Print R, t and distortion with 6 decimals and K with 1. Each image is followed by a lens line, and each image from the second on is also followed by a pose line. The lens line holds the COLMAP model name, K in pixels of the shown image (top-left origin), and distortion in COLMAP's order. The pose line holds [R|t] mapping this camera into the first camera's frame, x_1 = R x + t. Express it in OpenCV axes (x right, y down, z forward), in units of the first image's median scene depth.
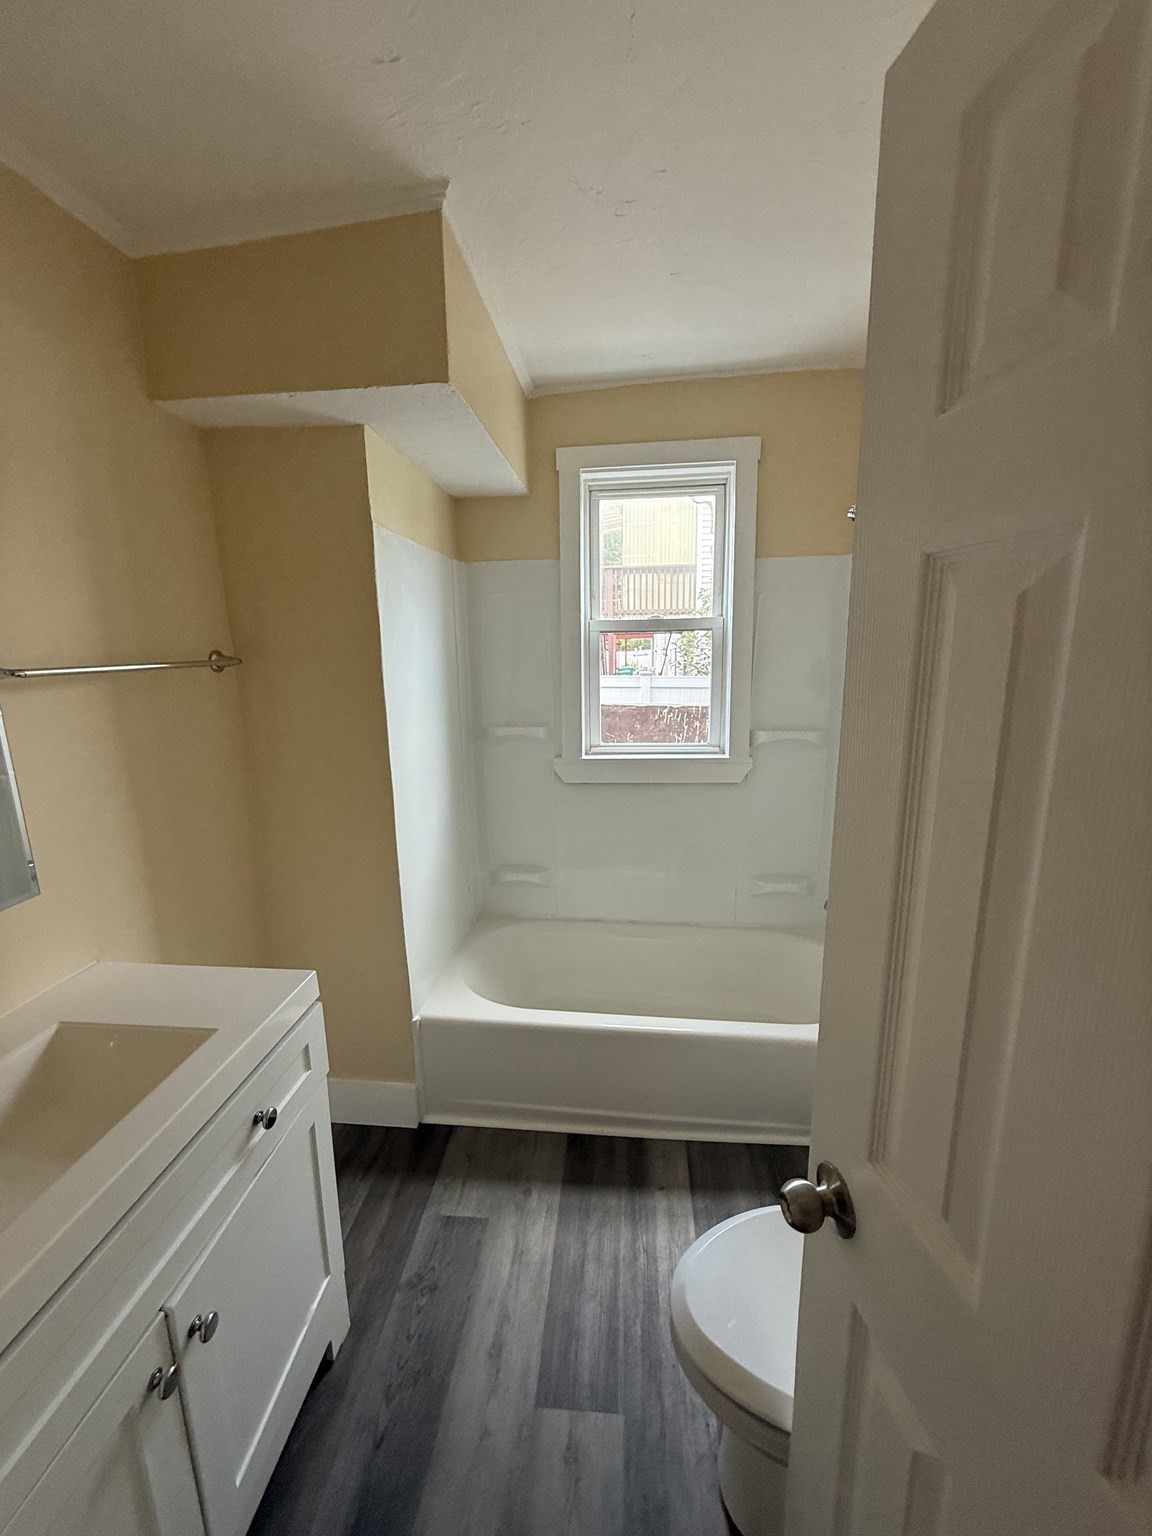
lens RADIAL K [[611.9, 0, 576.1], [0, 611.9, 766.7], [0, 0, 1]] dist [0.000321, 0.000130]
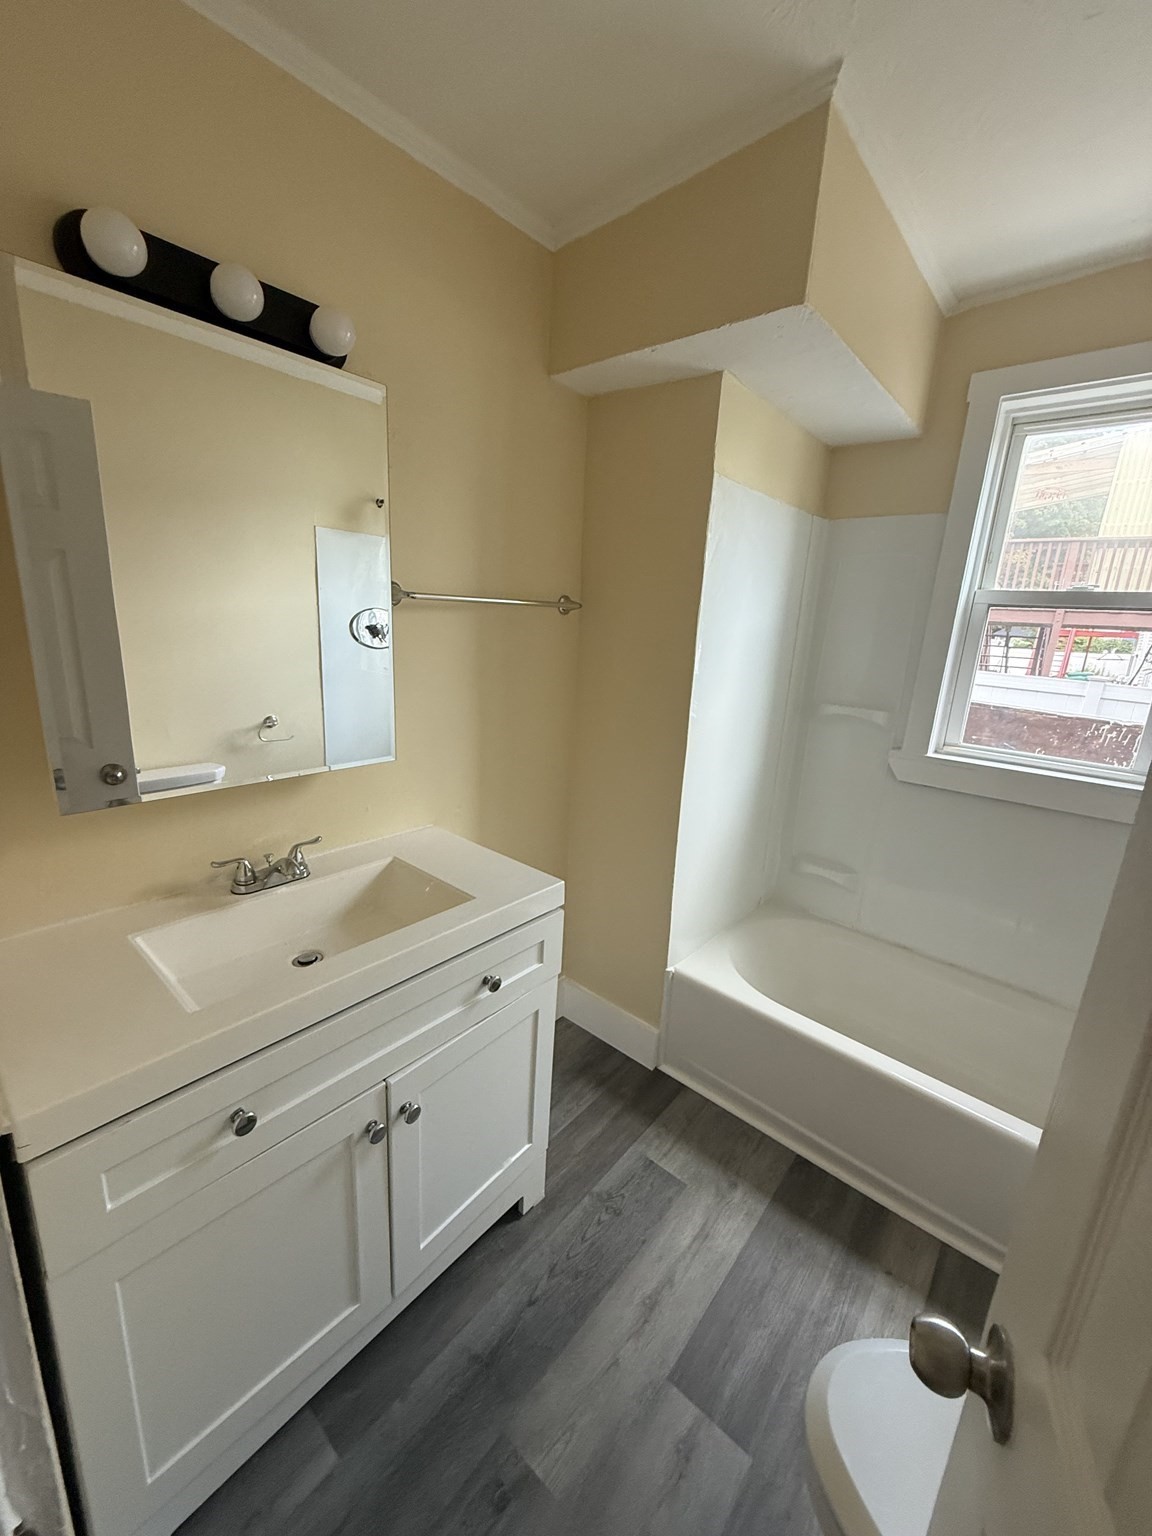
lens RADIAL K [[611.9, 0, 576.1], [0, 611.9, 766.7], [0, 0, 1]] dist [0.000321, 0.000130]
pose [[0.814410, 0.198304, -0.545355, 0.119800], [-0.179882, 0.979776, 0.087643, 0.021739], [0.551706, 0.026722, 0.833610, 0.060869]]
